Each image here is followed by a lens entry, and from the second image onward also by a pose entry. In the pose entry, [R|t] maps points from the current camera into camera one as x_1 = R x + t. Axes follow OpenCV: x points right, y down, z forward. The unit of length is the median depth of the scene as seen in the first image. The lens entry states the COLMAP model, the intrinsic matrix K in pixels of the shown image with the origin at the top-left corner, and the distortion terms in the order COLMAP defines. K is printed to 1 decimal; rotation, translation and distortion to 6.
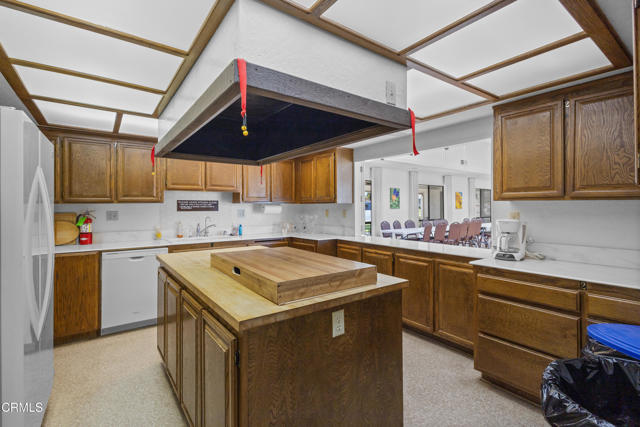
lens RADIAL K [[303.4, 0, 320.6], [0, 303.4, 207.1], [0, 0, 1]] dist [0.000246, 0.000008]
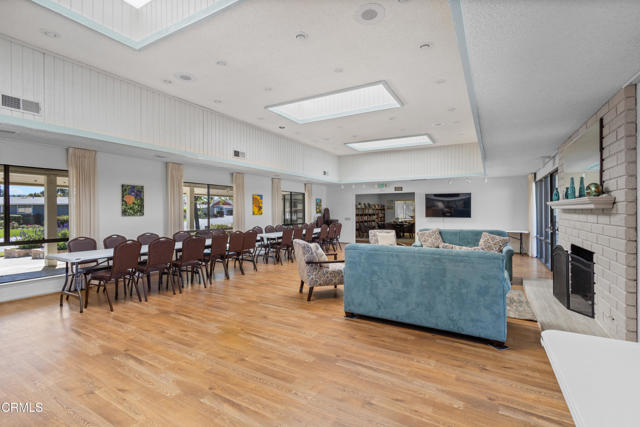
lens RADIAL K [[292.2, 0, 320.0], [0, 292.2, 213.5], [0, 0, 1]] dist [0.000219, 0.000023]
pose [[0.913575, -0.007732, 0.406597, 0.286445], [0.006908, 0.999970, 0.003494, 0.000971], [-0.406612, -0.000383, 0.913601, 0.196812]]
